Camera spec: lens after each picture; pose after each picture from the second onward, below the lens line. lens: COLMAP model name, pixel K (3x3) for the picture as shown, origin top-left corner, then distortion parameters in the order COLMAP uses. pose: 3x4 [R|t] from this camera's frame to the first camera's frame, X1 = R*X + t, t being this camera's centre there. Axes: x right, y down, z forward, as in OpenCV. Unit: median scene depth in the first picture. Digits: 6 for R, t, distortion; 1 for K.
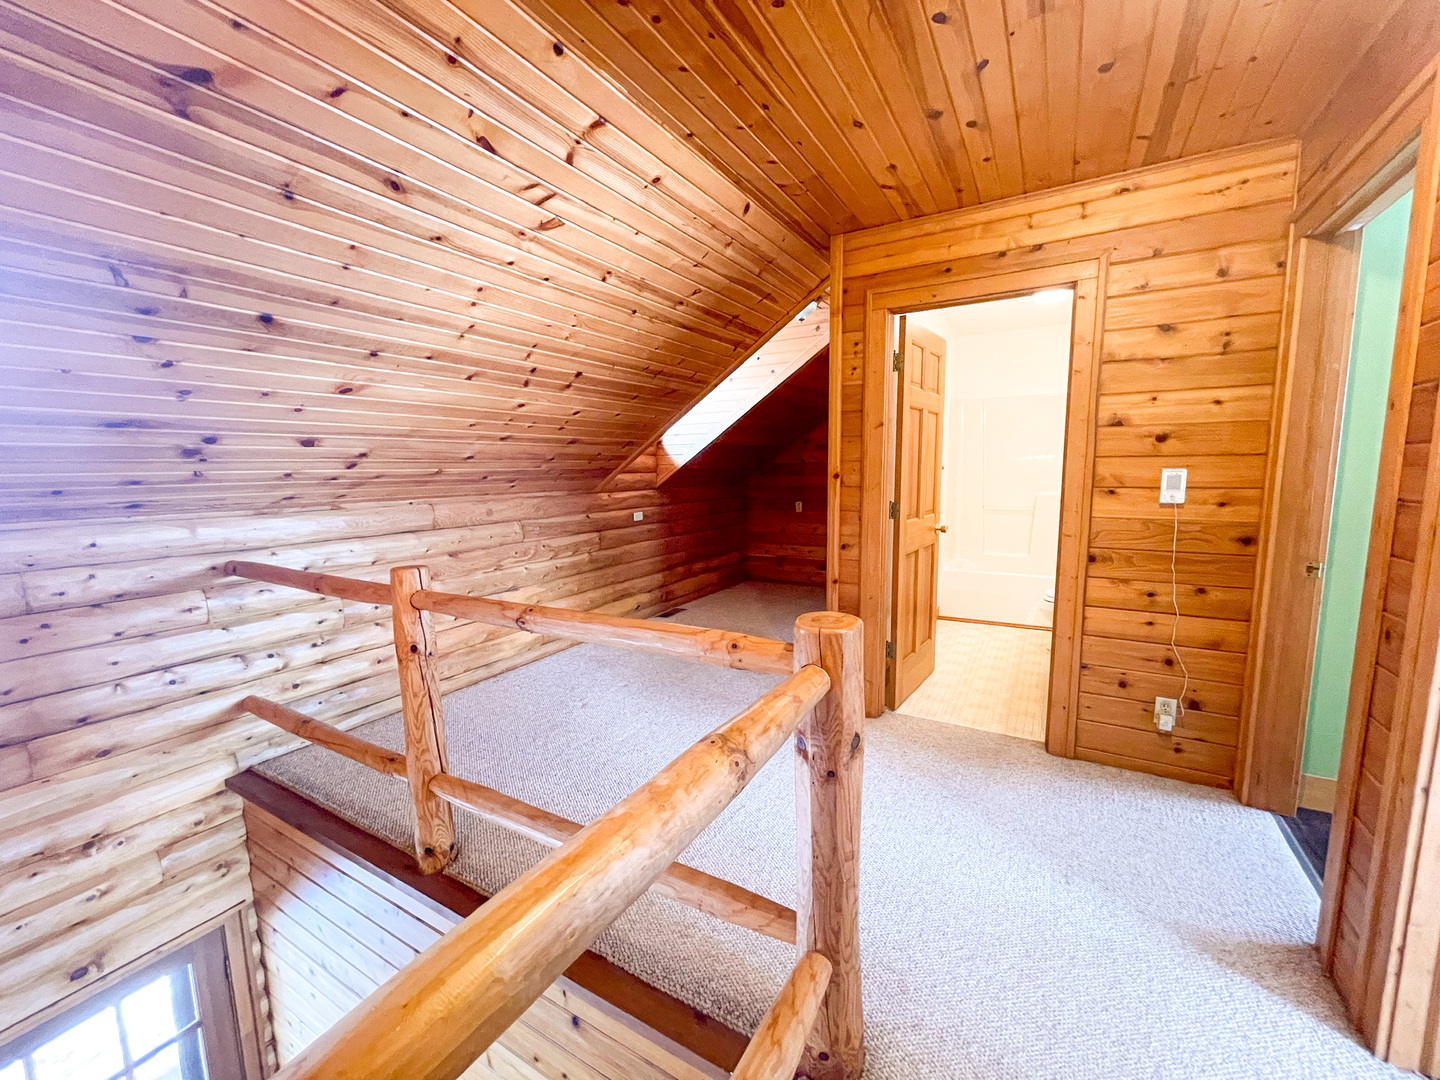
lens RADIAL K [[588.3, 0, 714.6], [0, 588.3, 541.5], [0, 0, 1]] dist [-0.001085, 0.000153]
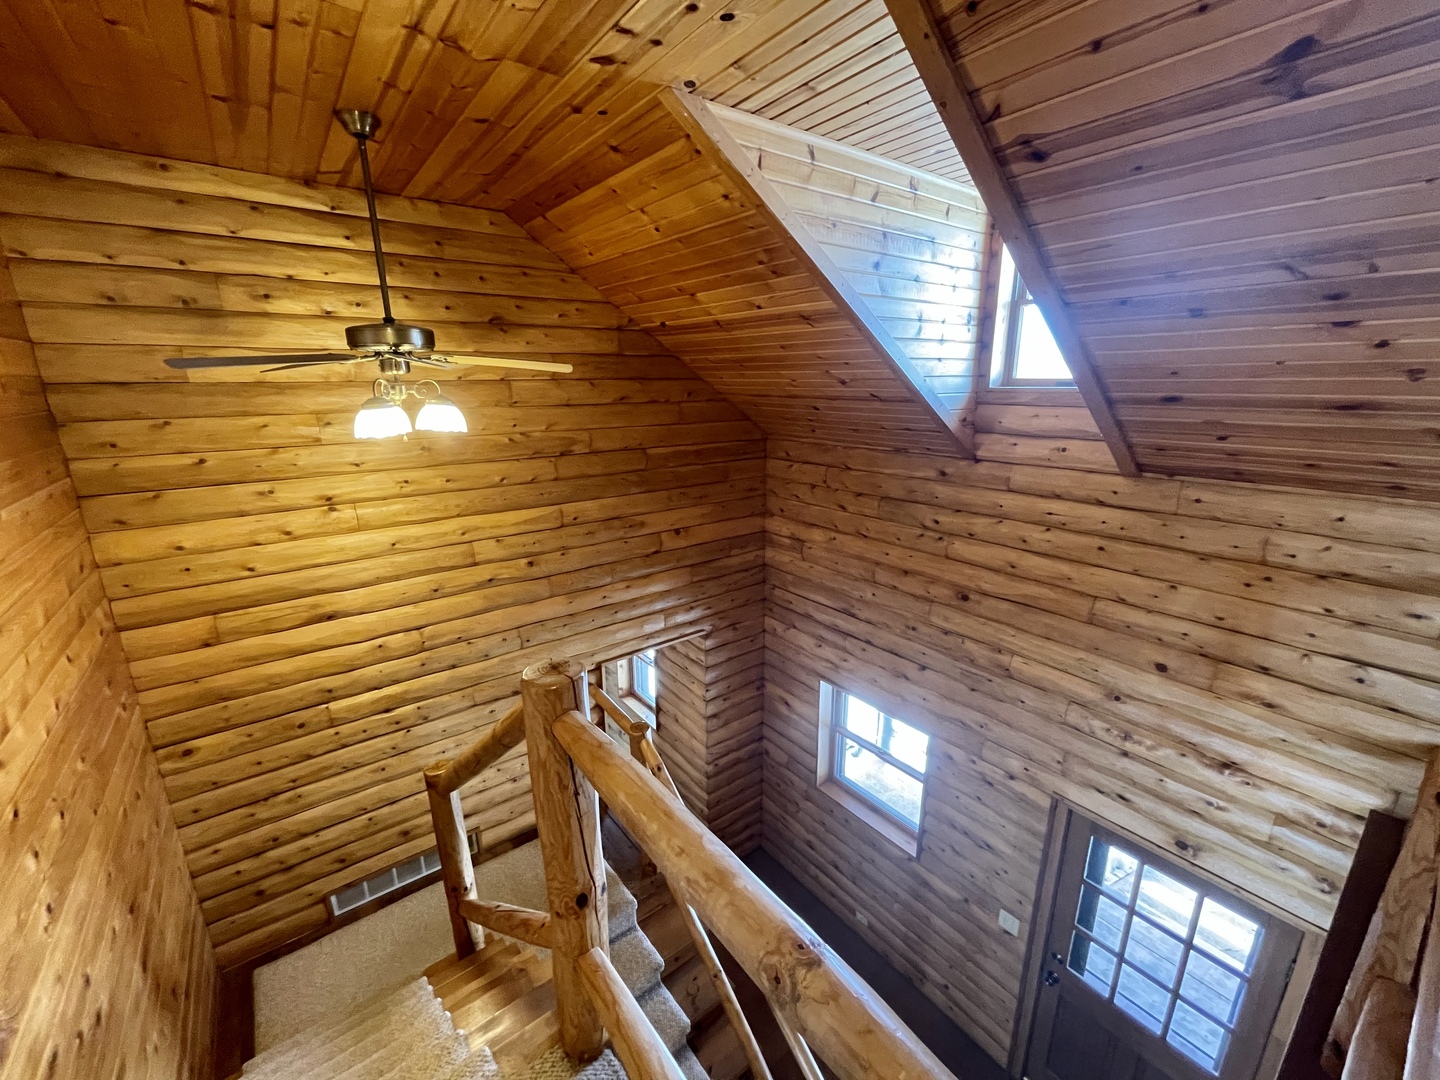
lens RADIAL K [[588.3, 0, 714.6], [0, 588.3, 541.5], [0, 0, 1]] dist [-0.001085, 0.000153]
pose [[-0.382235, 0.262114, -0.886111, 0.229659], [-0.101653, 0.941180, 0.322253, -0.168876], [0.918457, 0.213252, -0.333107, 0.366401]]
